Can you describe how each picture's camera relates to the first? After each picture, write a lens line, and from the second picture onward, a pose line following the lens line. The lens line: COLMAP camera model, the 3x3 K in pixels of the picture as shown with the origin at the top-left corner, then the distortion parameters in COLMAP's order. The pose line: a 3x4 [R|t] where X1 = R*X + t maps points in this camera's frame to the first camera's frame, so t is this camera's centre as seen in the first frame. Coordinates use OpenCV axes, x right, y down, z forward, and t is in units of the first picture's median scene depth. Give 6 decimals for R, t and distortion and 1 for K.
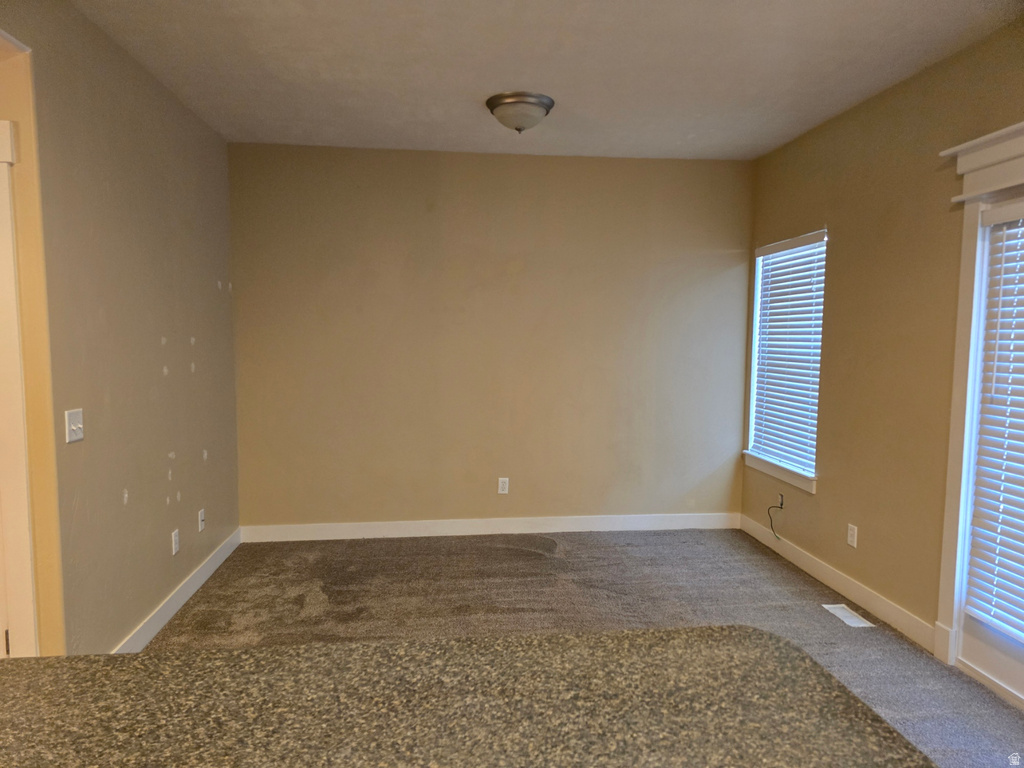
lens RADIAL K [[689.3, 0, 514.4], [0, 689.3, 390.8], [0, 0, 1]] dist [0.080853, -0.061690]
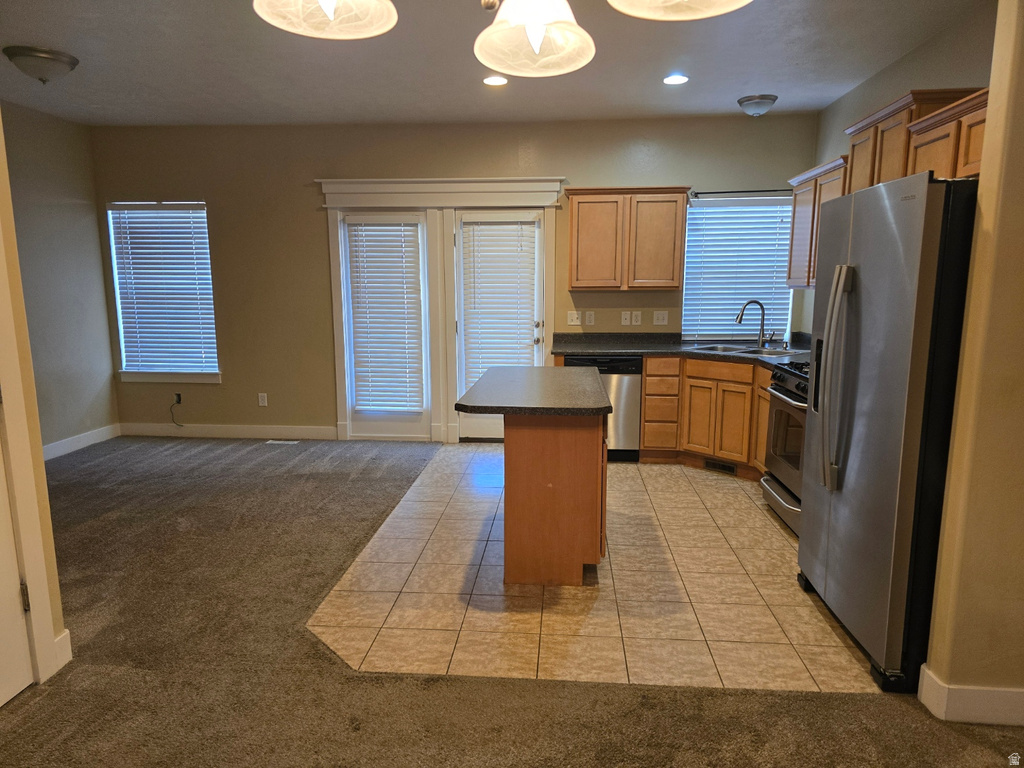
lens RADIAL K [[689.3, 0, 514.4], [0, 689.3, 390.8], [0, 0, 1]] dist [0.080853, -0.061690]
pose [[0.192752, -0.160470, 0.968037, -0.923886], [0.081643, 0.985739, 0.147148, -0.005081], [-0.977845, 0.050671, 0.203105, 0.086852]]
